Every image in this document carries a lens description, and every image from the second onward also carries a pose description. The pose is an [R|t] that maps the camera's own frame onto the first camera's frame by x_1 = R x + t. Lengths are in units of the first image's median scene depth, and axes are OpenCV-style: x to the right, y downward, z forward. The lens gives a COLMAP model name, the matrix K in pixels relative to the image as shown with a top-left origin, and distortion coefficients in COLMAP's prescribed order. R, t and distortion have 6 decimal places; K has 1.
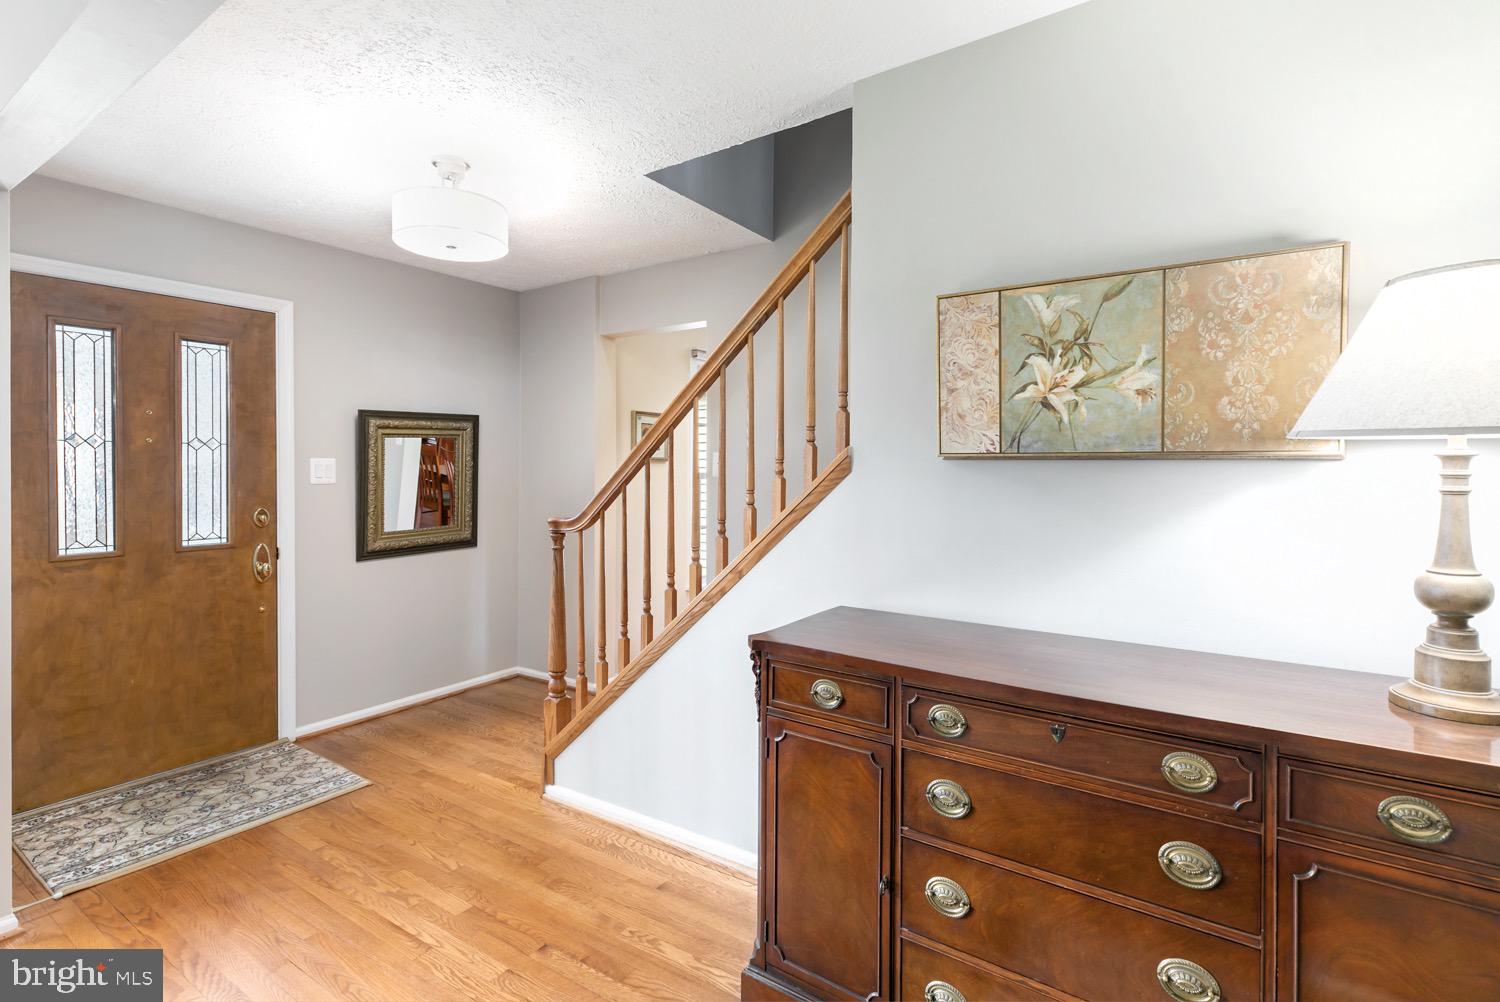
lens RADIAL K [[709.7, 0, 773.0], [0, 709.7, 476.5], [0, 0, 1]] dist [0.002775, 0.000175]
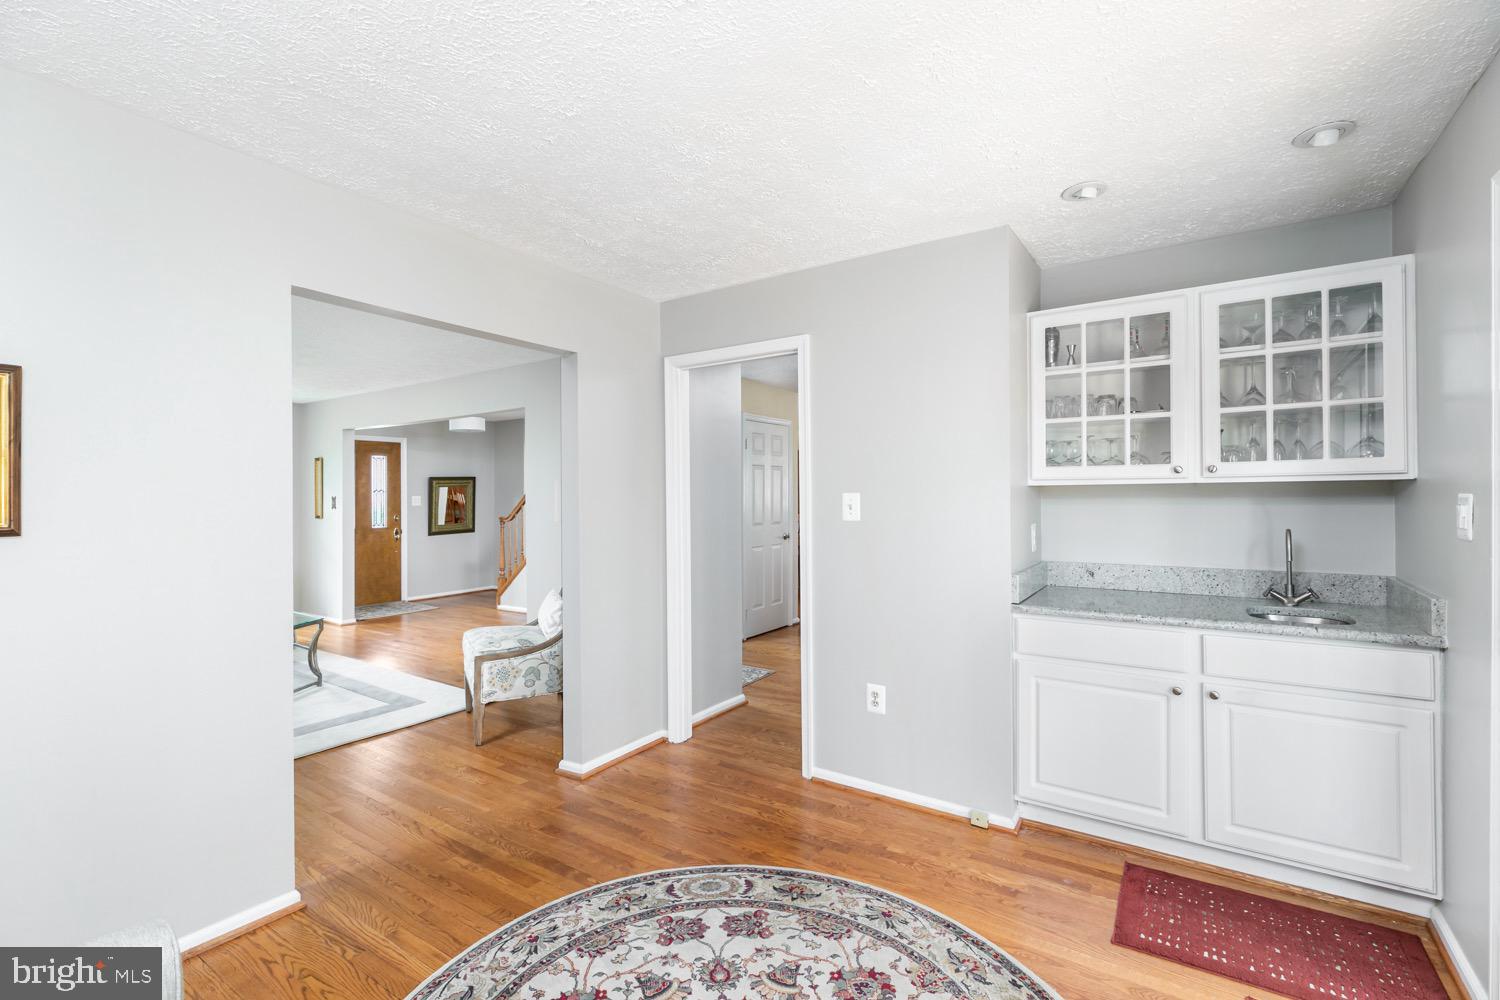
lens RADIAL K [[671.0, 0, 746.4], [0, 671.0, 499.6], [0, 0, 1]] dist [-0.002817, -0.000066]
pose [[0.999934, -0.005447, -0.010156, 0.739444], [0.005442, 0.999985, -0.000491, -0.005162], [0.010159, 0.000436, 0.999948, -1.771675]]
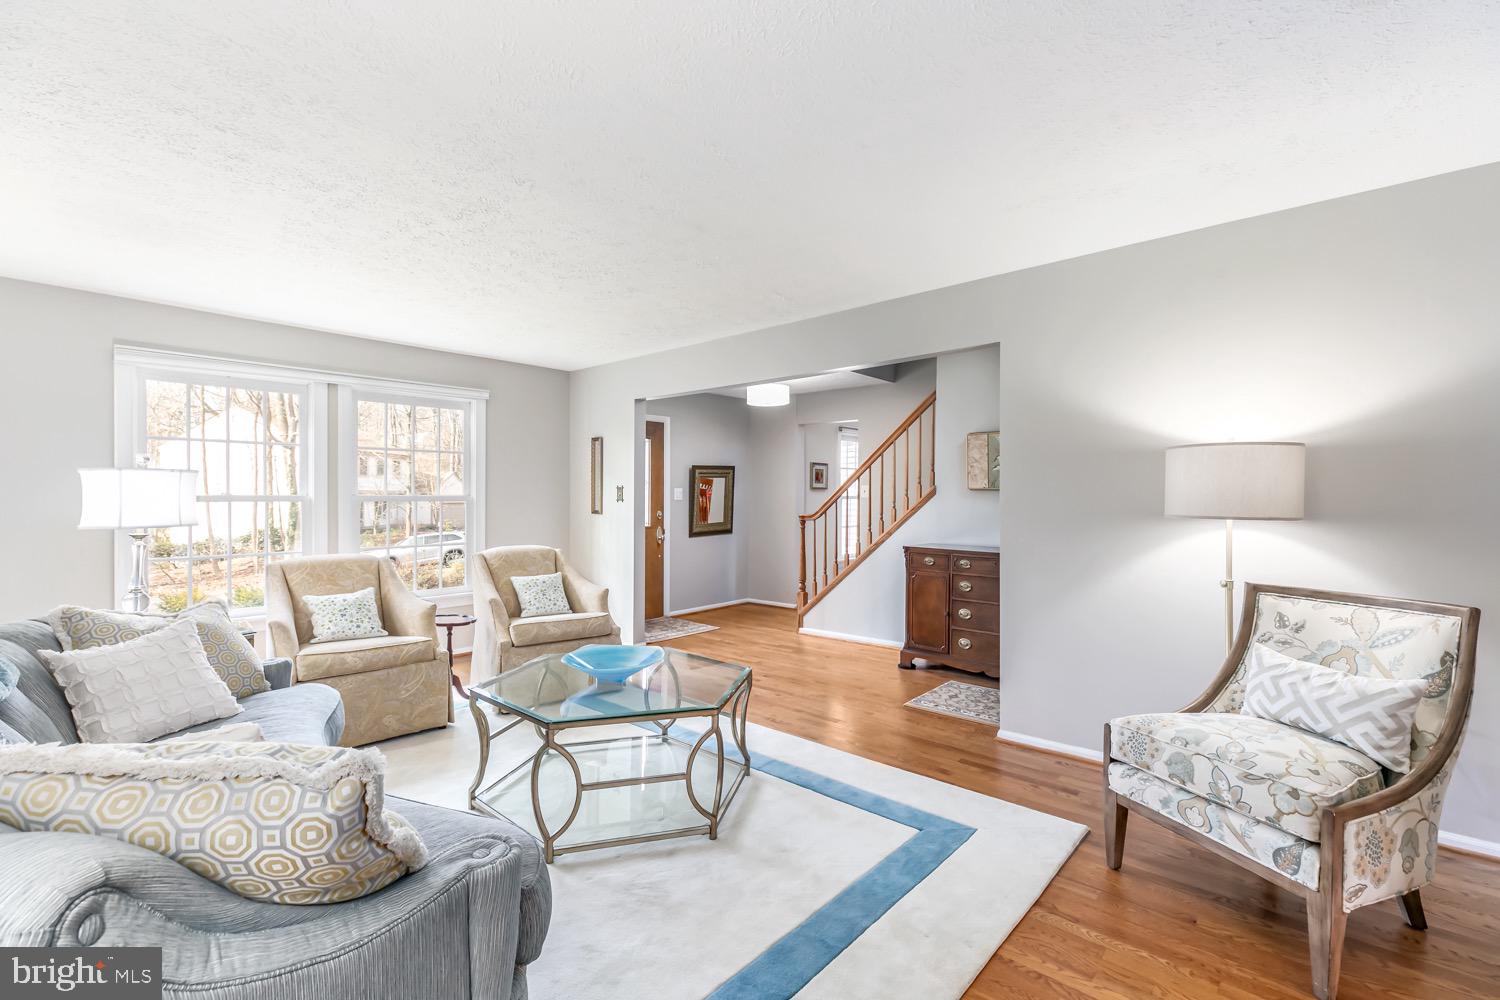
lens RADIAL K [[671.0, 0, 750.9], [0, 671.0, 505.1], [0, 0, 1]] dist [-0.002817, -0.000066]
pose [[0.990570, 0.005984, -0.136877, -0.171181], [-0.005640, 0.999980, 0.002903, 0.022029], [0.136892, -0.002104, 0.990584, -1.178014]]
